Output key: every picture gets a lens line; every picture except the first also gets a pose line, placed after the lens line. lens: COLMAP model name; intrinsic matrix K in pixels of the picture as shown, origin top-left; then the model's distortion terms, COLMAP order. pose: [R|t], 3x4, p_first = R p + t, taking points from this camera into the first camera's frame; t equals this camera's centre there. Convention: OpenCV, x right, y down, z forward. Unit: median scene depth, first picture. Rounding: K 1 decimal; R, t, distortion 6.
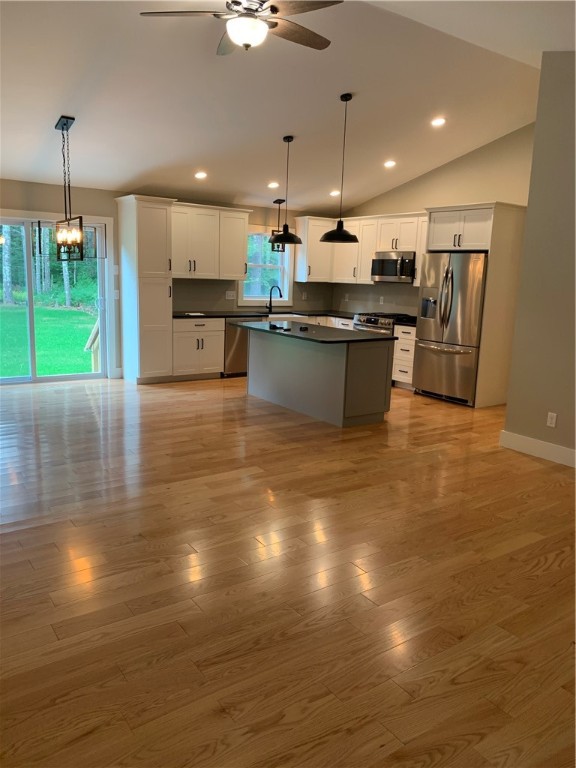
lens RADIAL K [[598.3, 0, 288.0], [0, 598.3, 384.0], [0, 0, 1]] dist [0.104598, -0.001981]
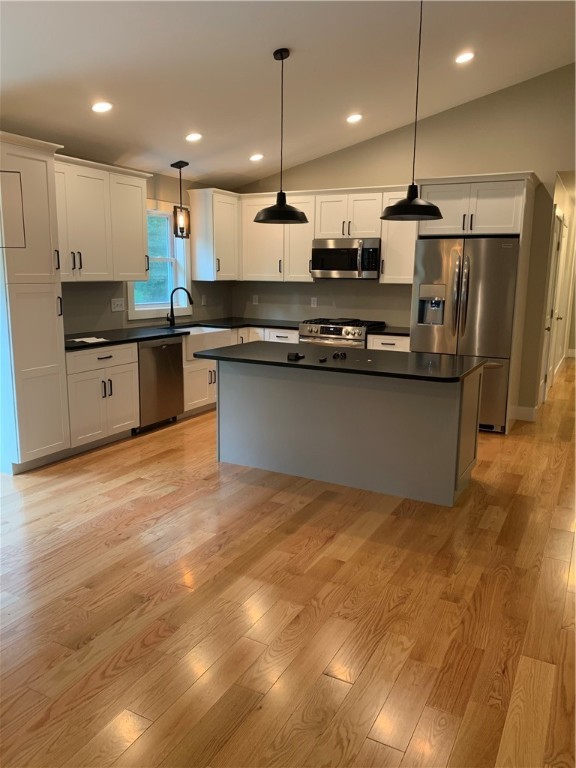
lens RADIAL K [[592.4, 0, 288.0], [0, 592.4, 384.0], [0, 0, 1]] dist [0.052006, -0.002526]
pose [[0.893173, -0.107906, 0.436576, -0.240447], [0.102690, 0.994076, 0.035612, -0.071762], [-0.437833, 0.013025, 0.898962, 0.365076]]
